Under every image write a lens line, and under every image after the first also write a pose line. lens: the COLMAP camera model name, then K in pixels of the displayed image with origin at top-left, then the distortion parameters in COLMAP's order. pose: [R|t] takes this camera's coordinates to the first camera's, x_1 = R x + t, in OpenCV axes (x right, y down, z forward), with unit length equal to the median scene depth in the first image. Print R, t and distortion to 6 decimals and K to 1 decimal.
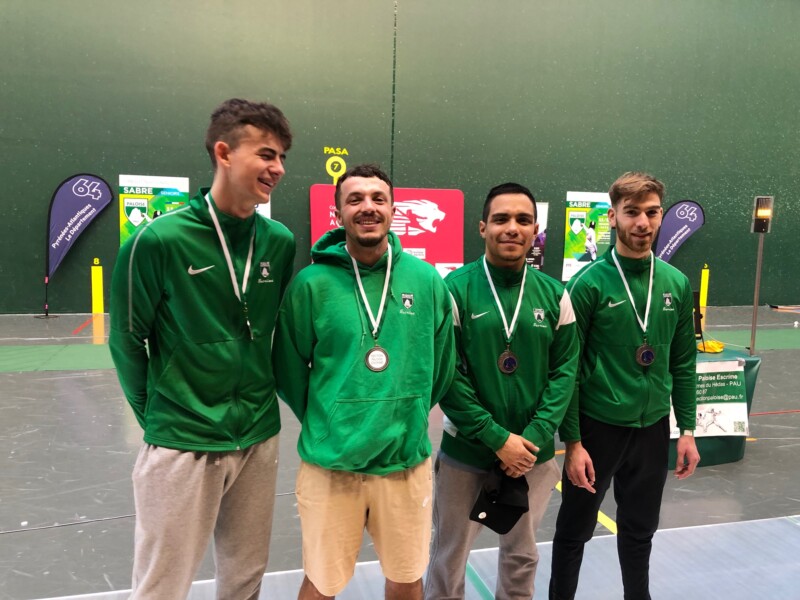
lens RADIAL K [[668.9, 0, 396.5], [0, 668.9, 303.2], [0, 0, 1]] dist [0.040102, -0.018402]
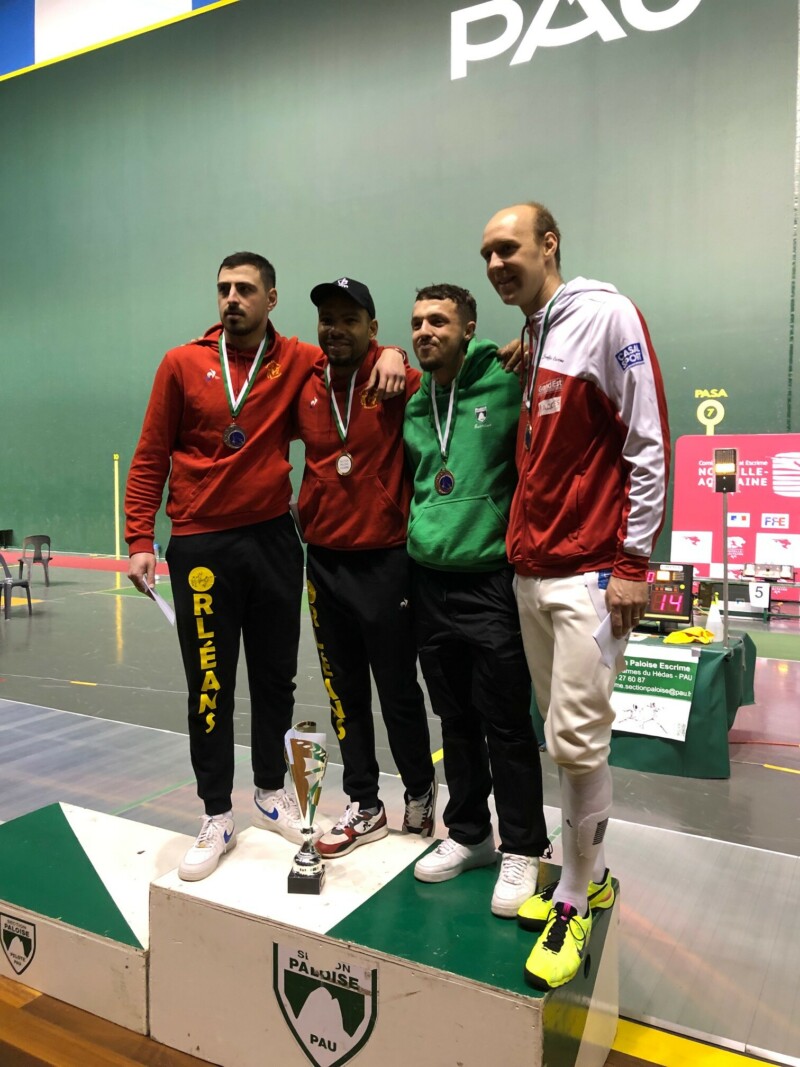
lens RADIAL K [[892.1, 0, 404.6], [0, 892.1, 529.6], [0, 0, 1]] dist [0.040102, -0.018402]
pose [[0.712902, 0.019569, -0.700991, 0.399955], [-0.067152, 0.996922, -0.040463, 0.003356], [0.698041, 0.075919, 0.712022, -0.007345]]
